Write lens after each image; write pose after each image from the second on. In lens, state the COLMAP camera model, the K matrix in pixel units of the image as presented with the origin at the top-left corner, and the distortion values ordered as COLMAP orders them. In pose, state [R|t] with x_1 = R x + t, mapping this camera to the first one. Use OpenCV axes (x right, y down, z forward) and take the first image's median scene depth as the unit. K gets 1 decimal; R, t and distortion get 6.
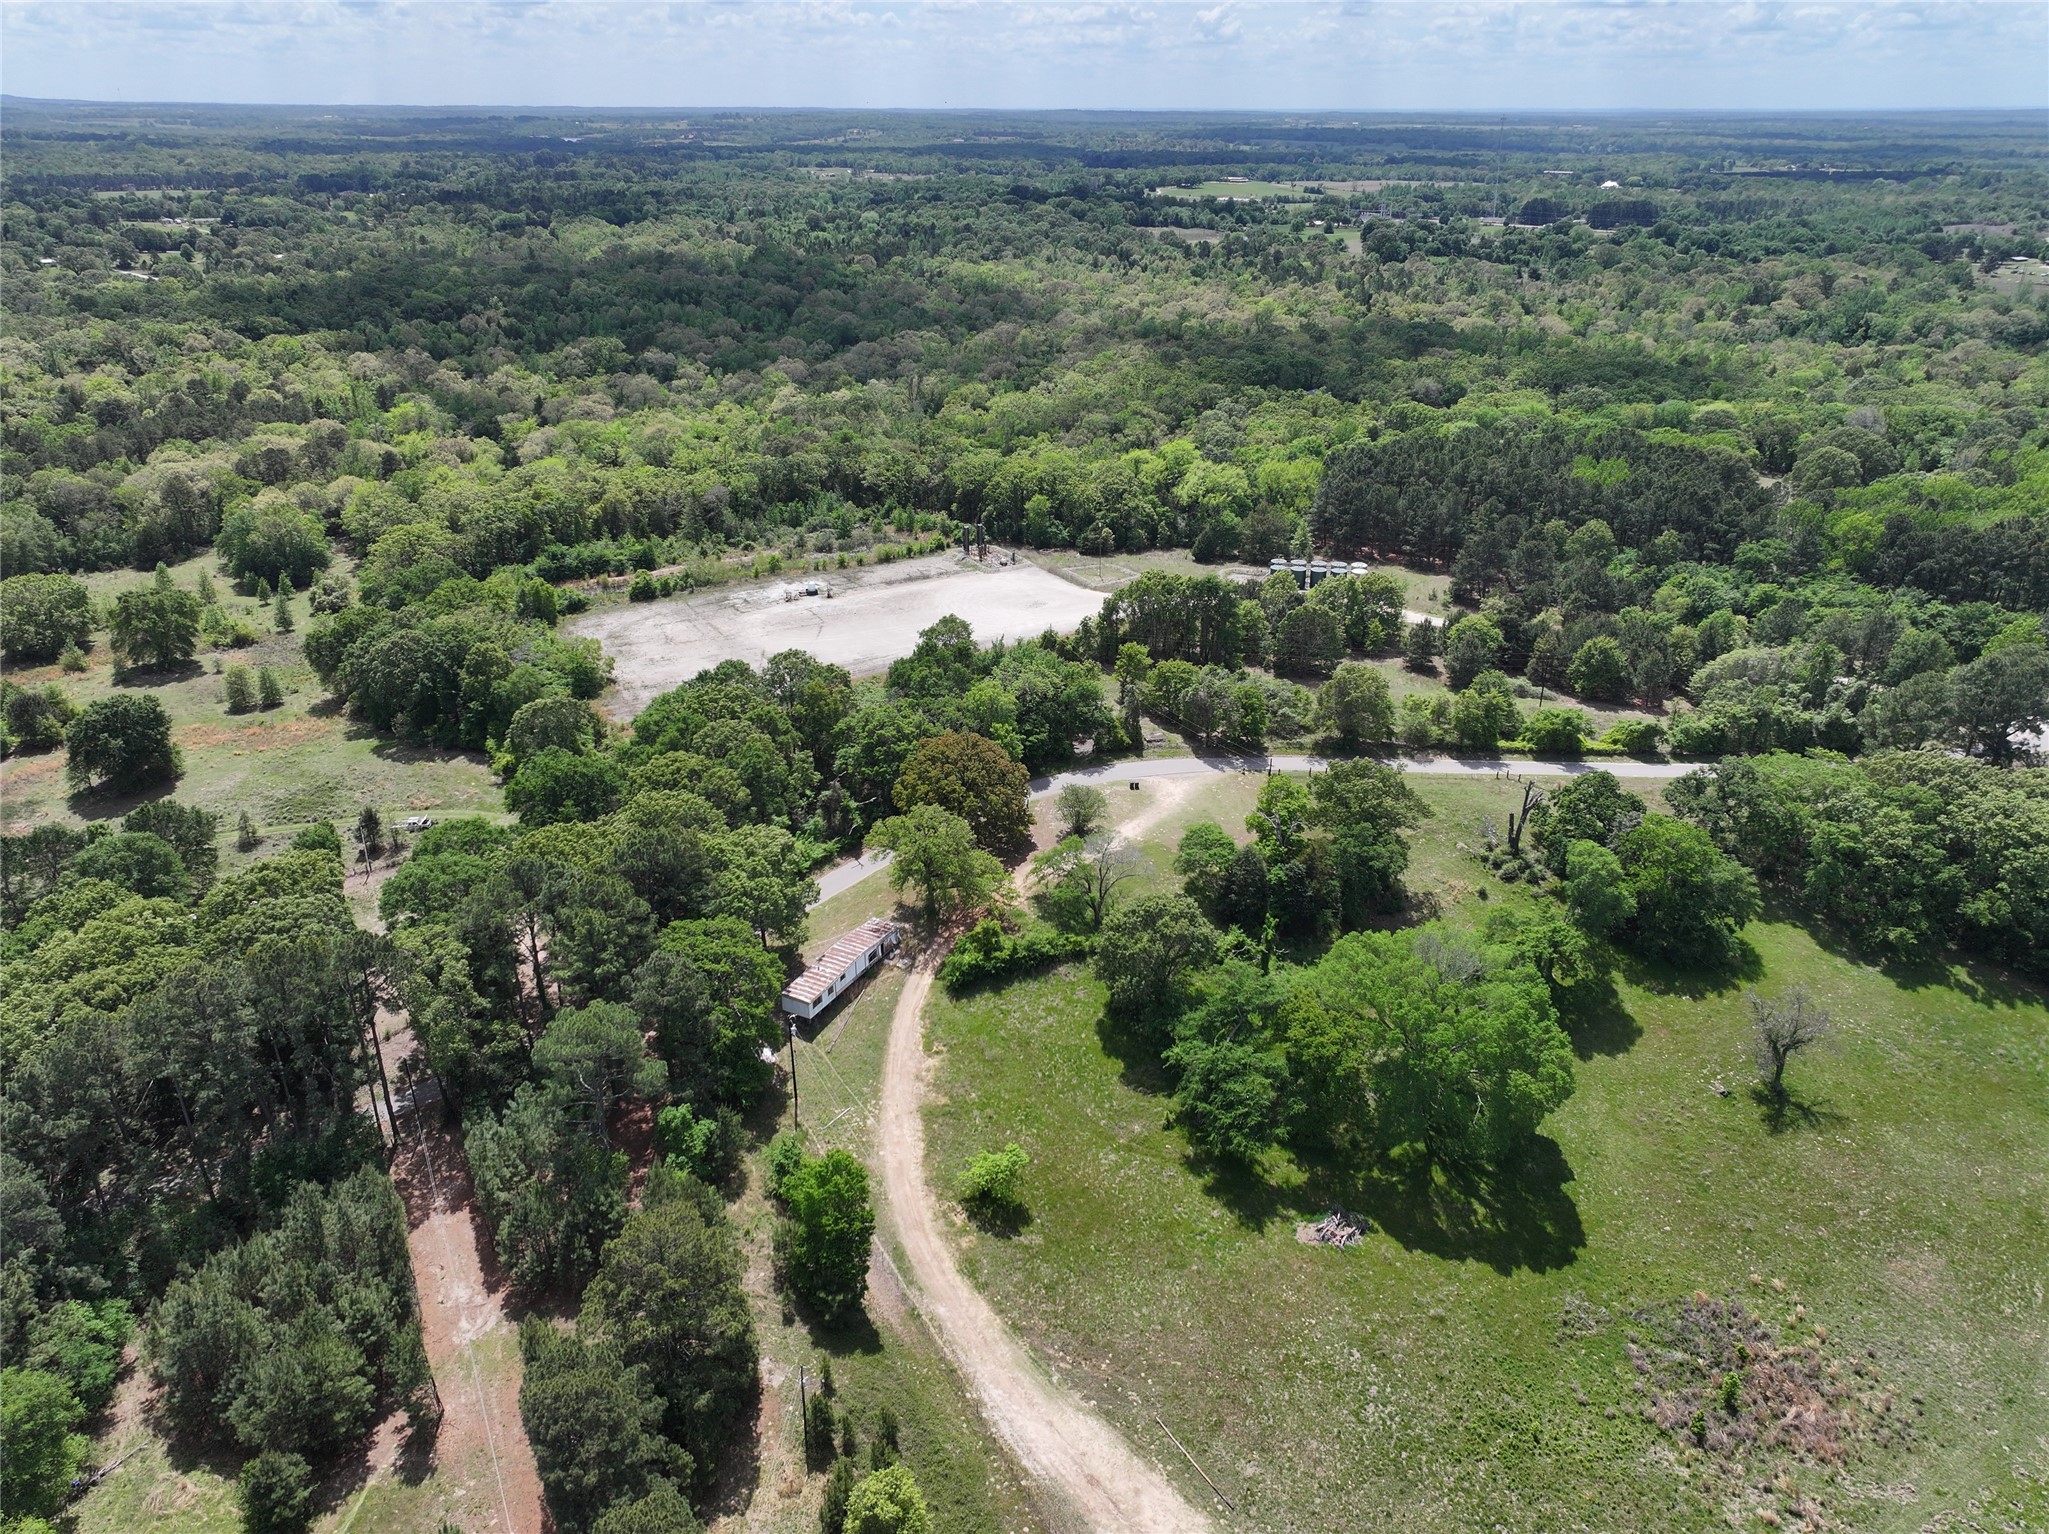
lens RADIAL K [[1430.6, 0, 1027.7], [0, 1430.6, 761.4], [0, 0, 1]] dist [-0.002037, 0.018728]
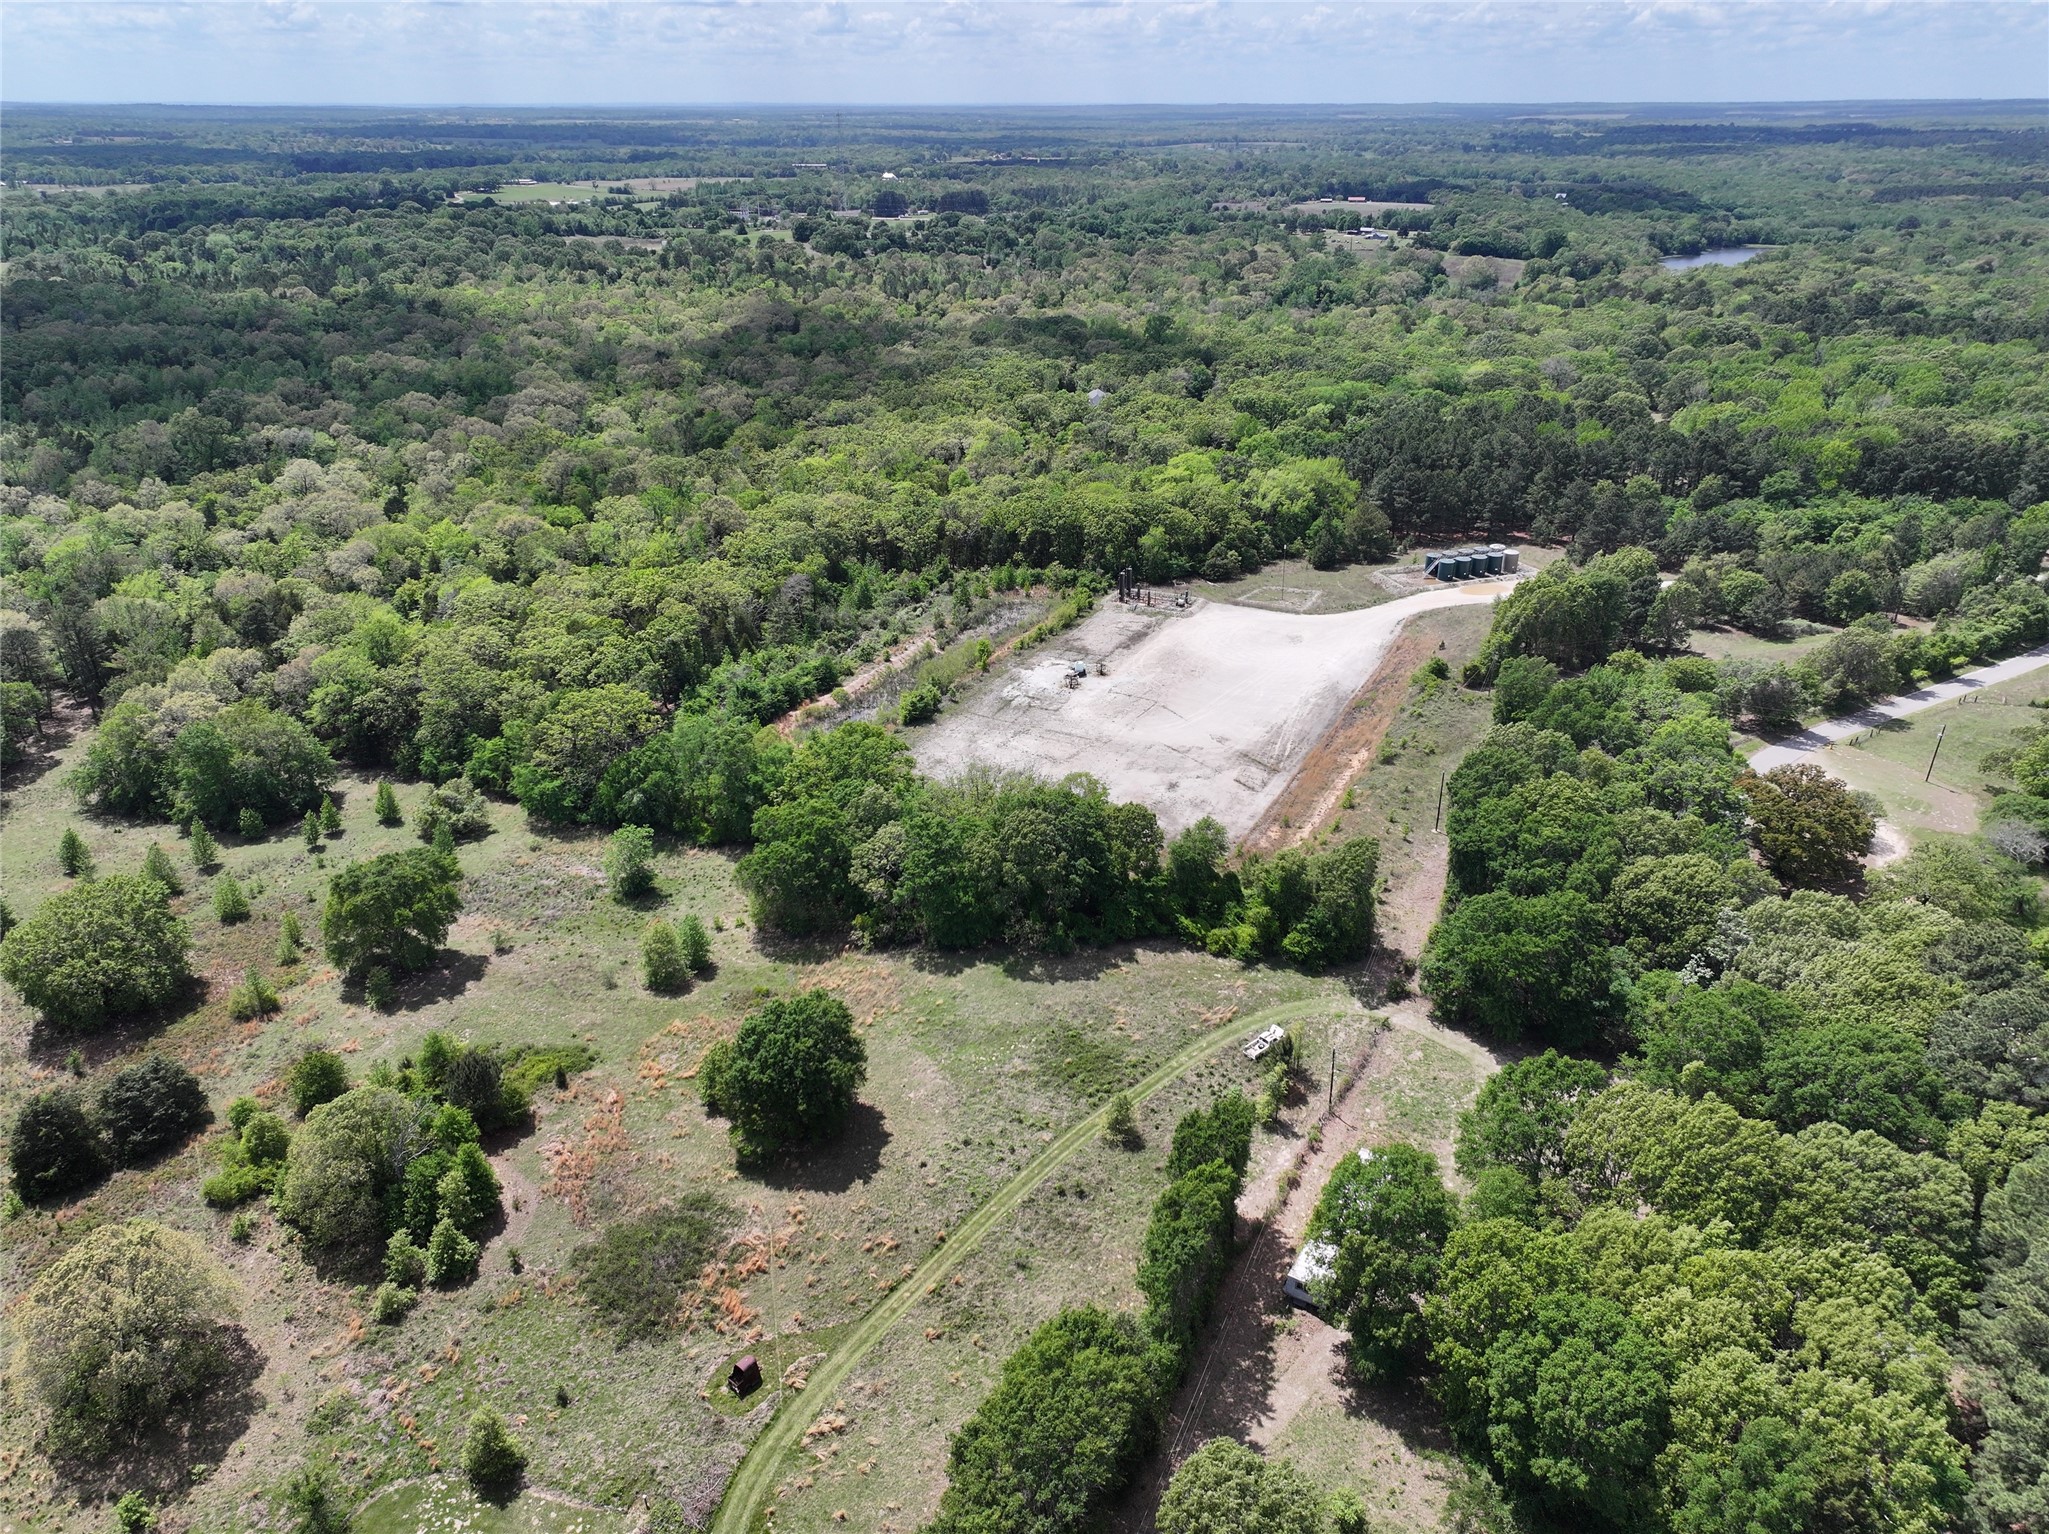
lens RADIAL K [[1430.6, 0, 1025.1], [0, 1430.6, 771.1], [0, 0, 1]] dist [-0.002037, 0.018728]
pose [[0.846566, -0.230441, 0.479816, -0.119498], [0.226277, 0.971724, 0.067457, -0.025270], [-0.481794, 0.051465, 0.874772, 0.053182]]
